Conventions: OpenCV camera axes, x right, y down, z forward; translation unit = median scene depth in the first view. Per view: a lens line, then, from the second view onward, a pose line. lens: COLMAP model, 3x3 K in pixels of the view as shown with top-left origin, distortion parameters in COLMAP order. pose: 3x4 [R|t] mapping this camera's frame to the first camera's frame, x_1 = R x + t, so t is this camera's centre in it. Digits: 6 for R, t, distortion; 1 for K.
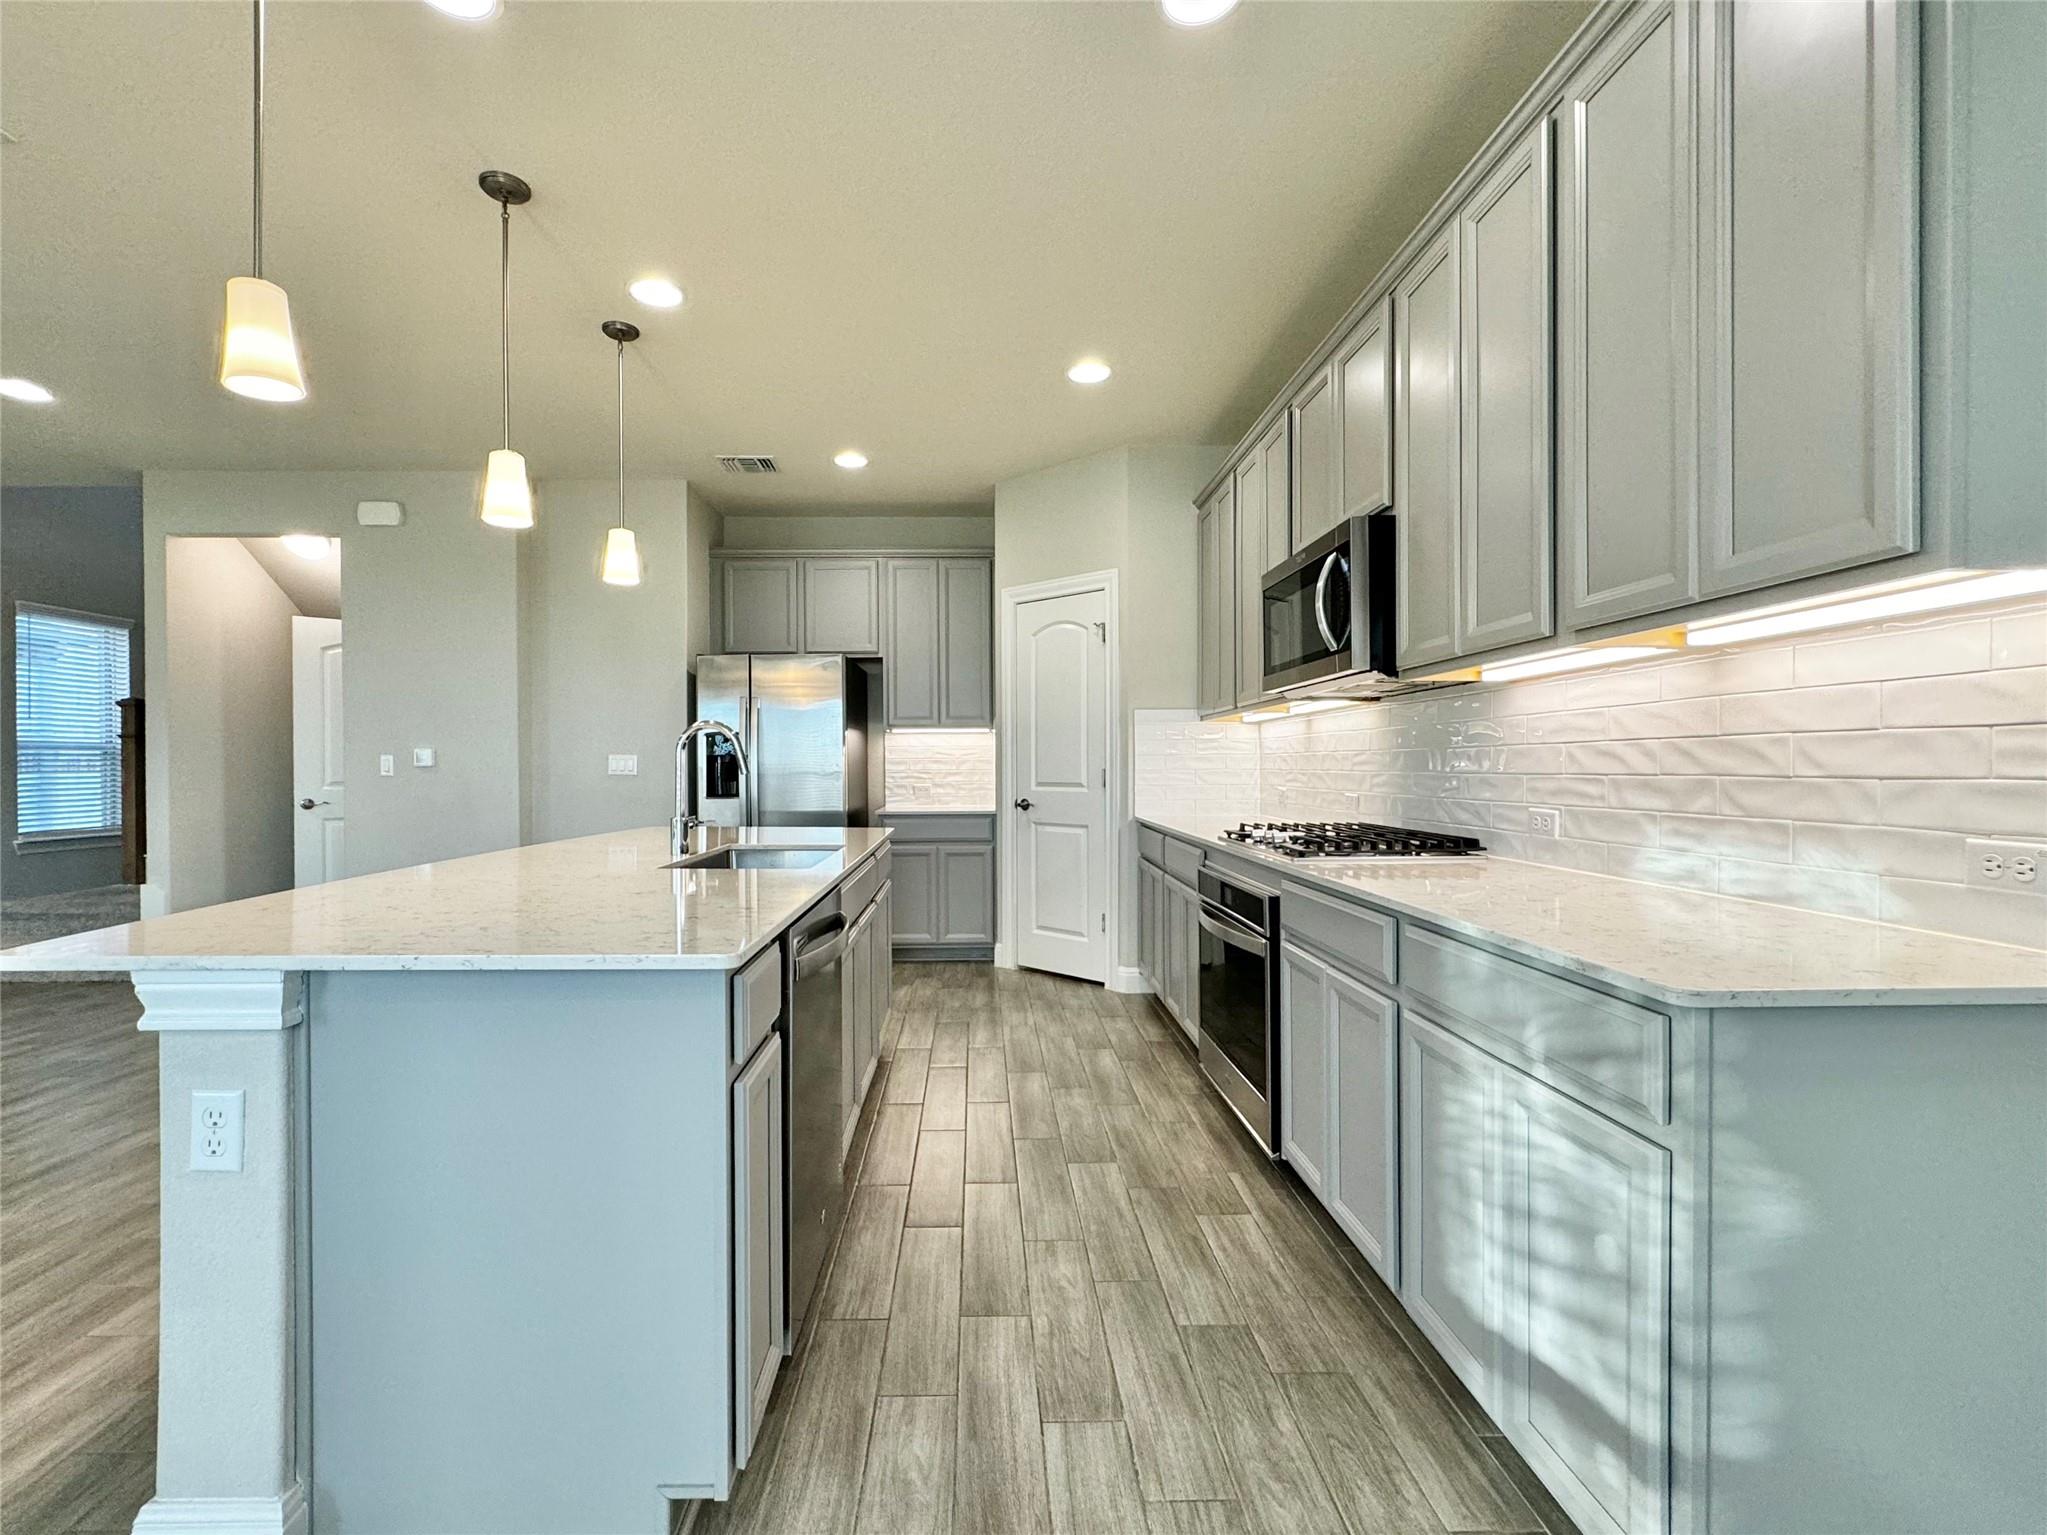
lens RADIAL K [[904.2, 0, 989.2], [0, 904.2, 770.3], [0, 0, 1]] dist [-0.000255, 0.000388]
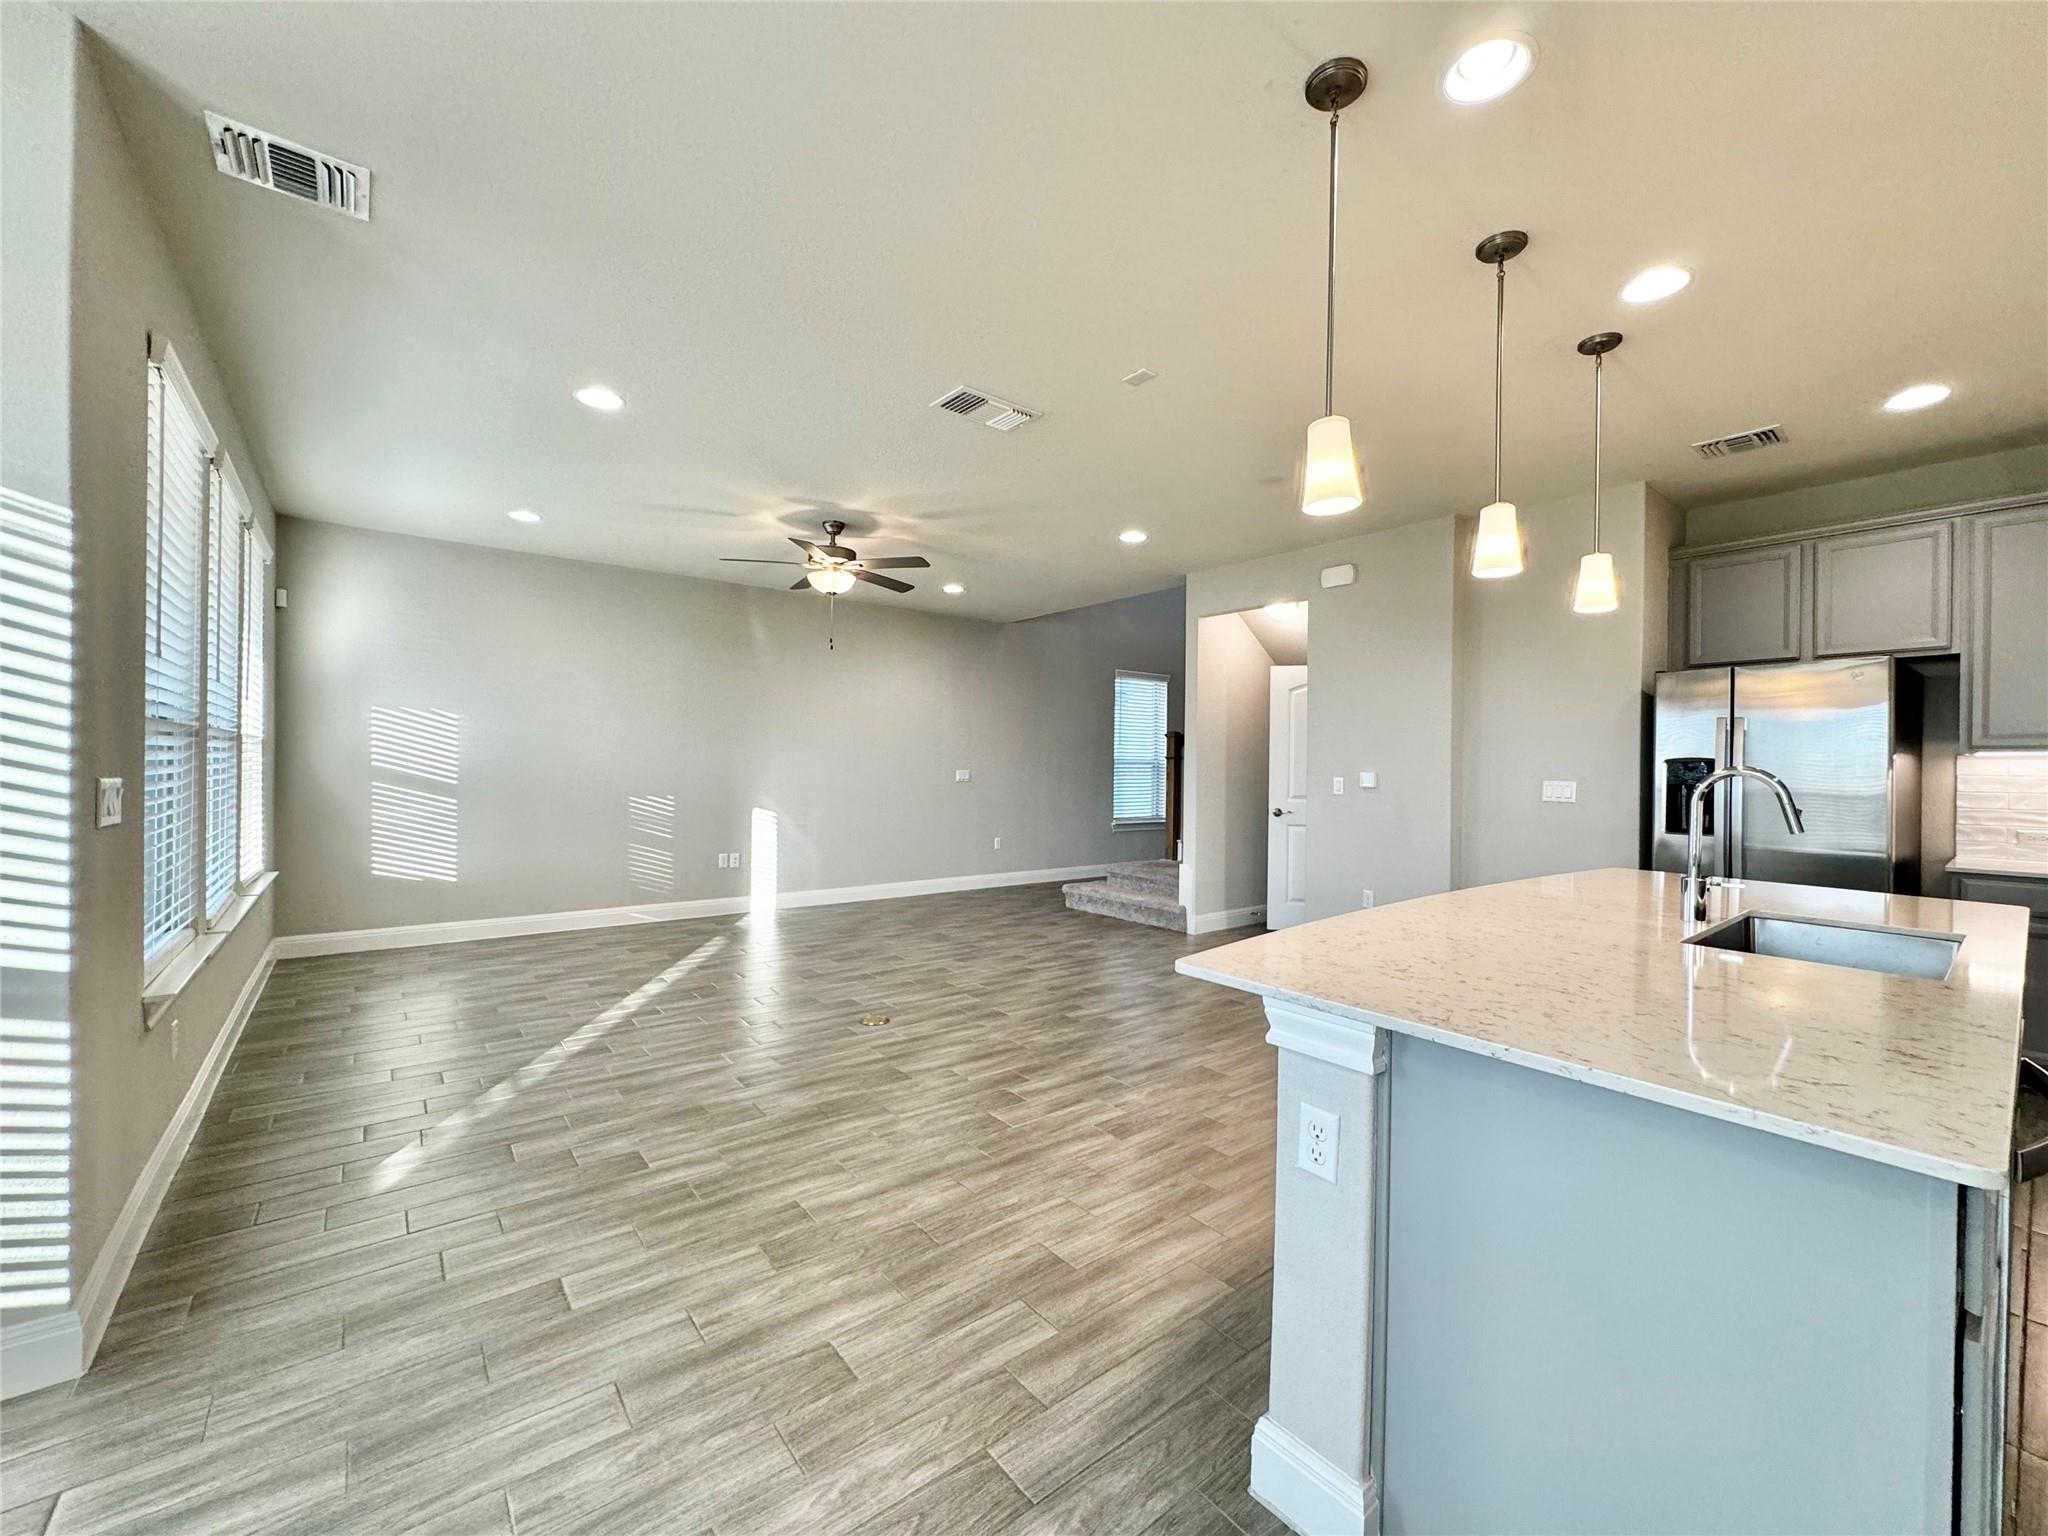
lens RADIAL K [[822.6, 0, 1024.0], [0, 822.6, 768.0], [0, 0, 1]] dist [0.000205, -0.000270]
pose [[0.612266, 0.013186, -0.790542, -0.065541], [-0.018848, 0.999820, 0.002079, -0.024868], [0.790427, 0.013627, 0.612404, 0.005564]]
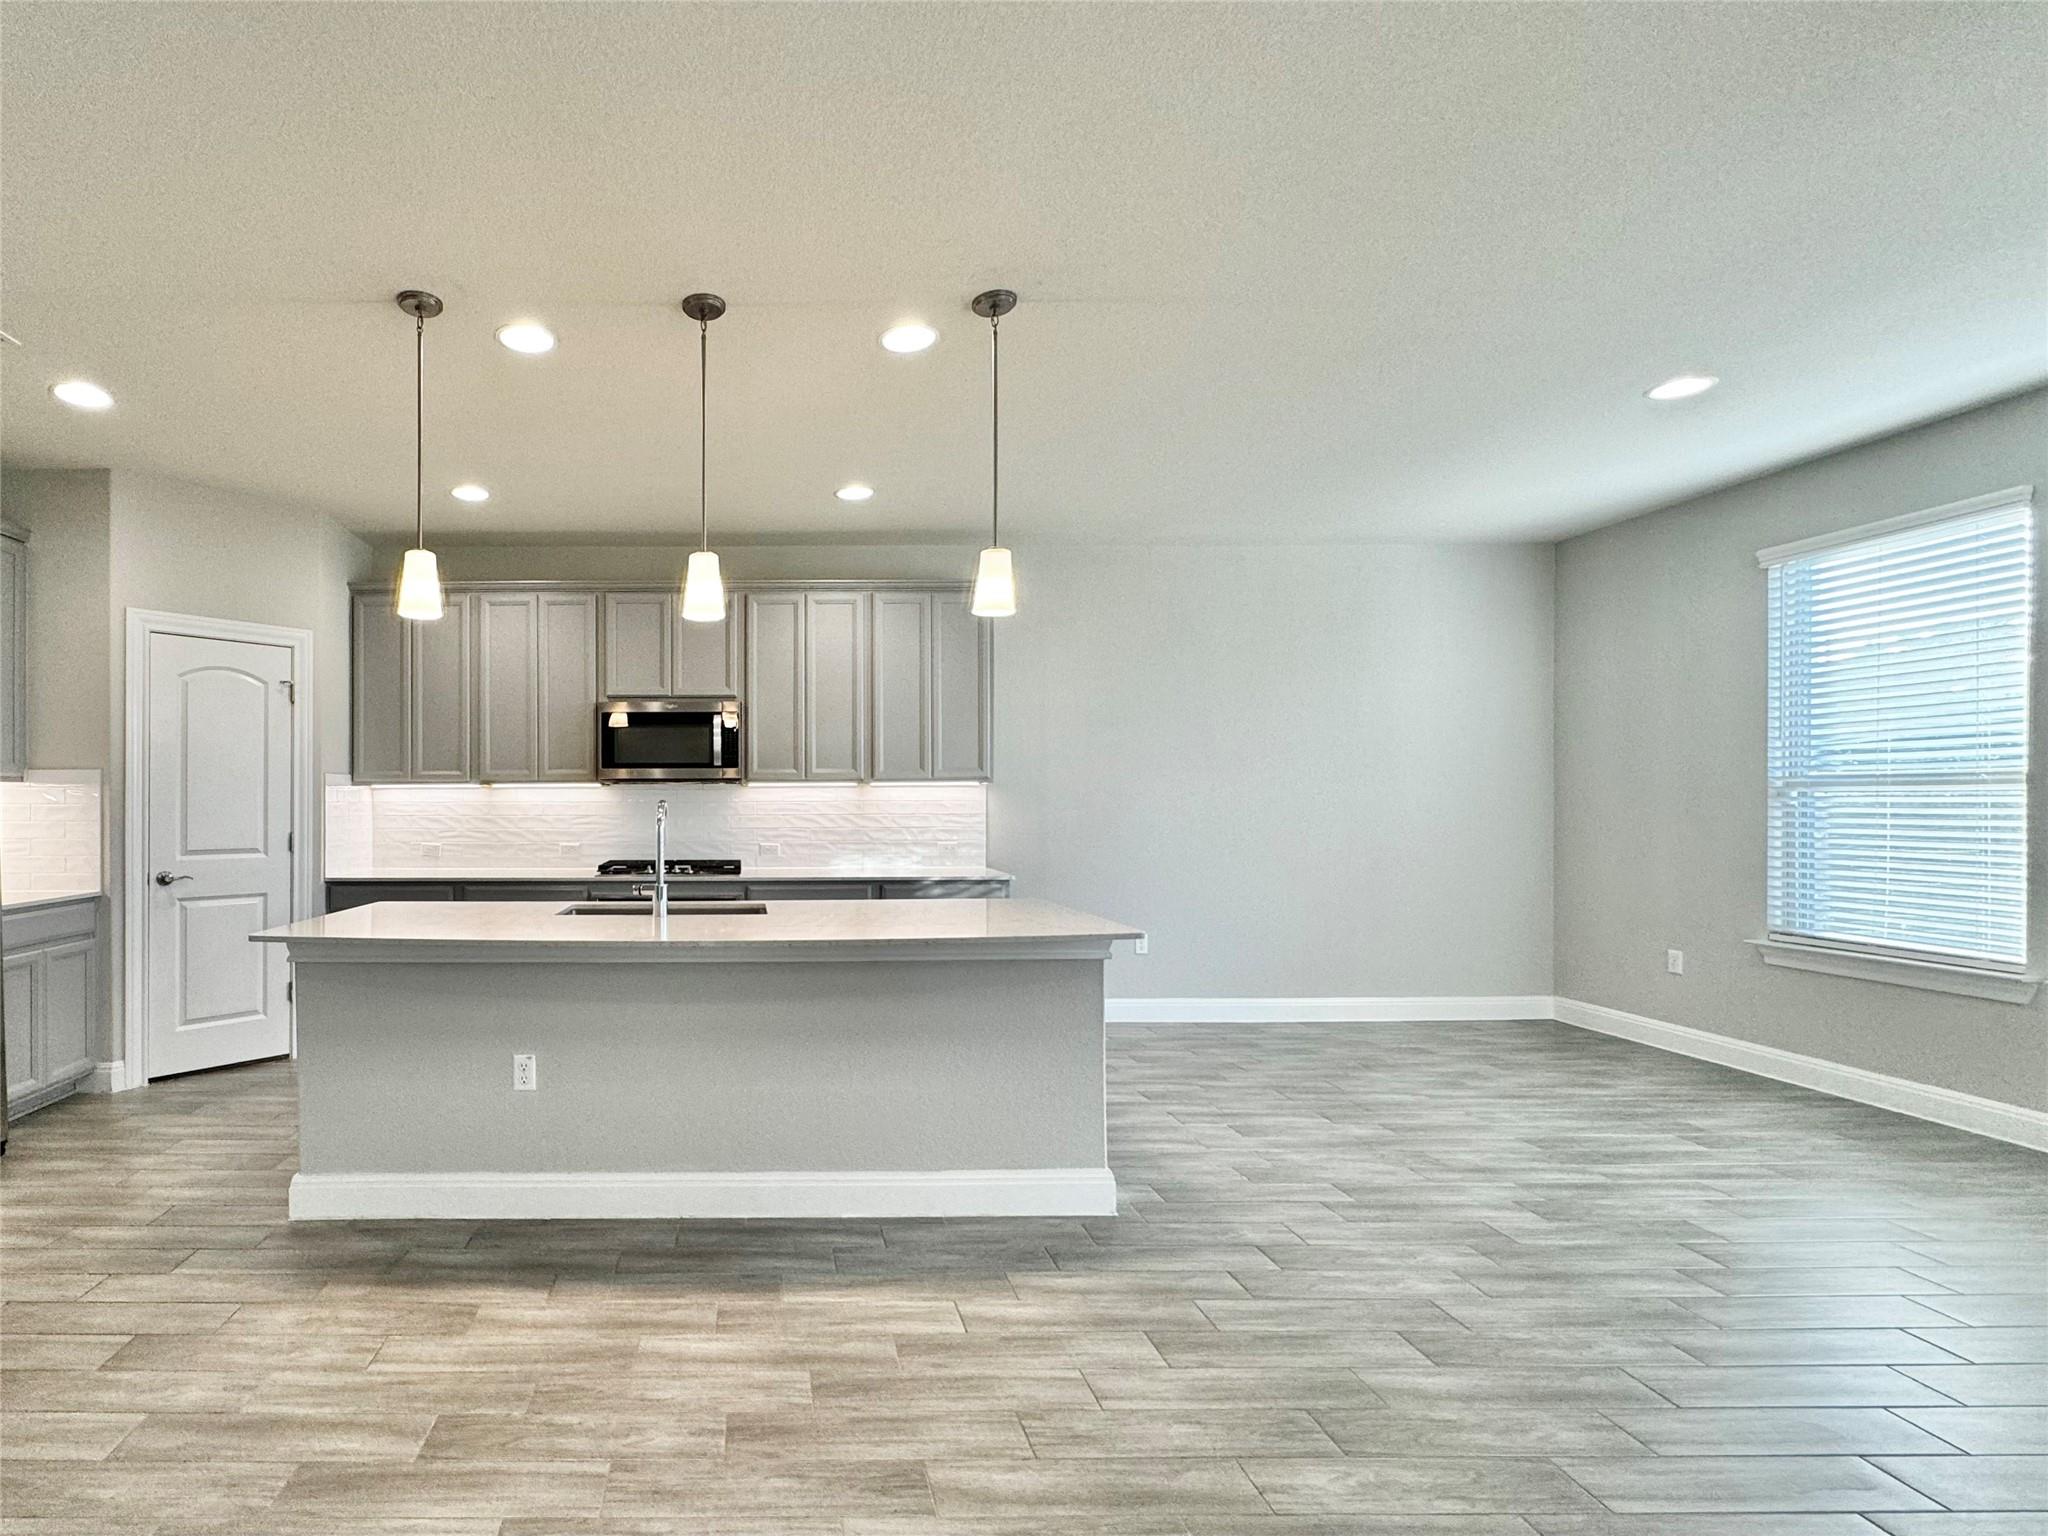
lens RADIAL K [[970.2, 0, 744.1], [0, 970.2, 798.6], [0, 0, 1]] dist [0.000499, -0.000441]
pose [[0.013596, 0.007999, 0.999876, -0.907487], [0.007650, 0.999938, -0.008103, -0.025446], [-0.999878, 0.007759, 0.013534, 0.504592]]
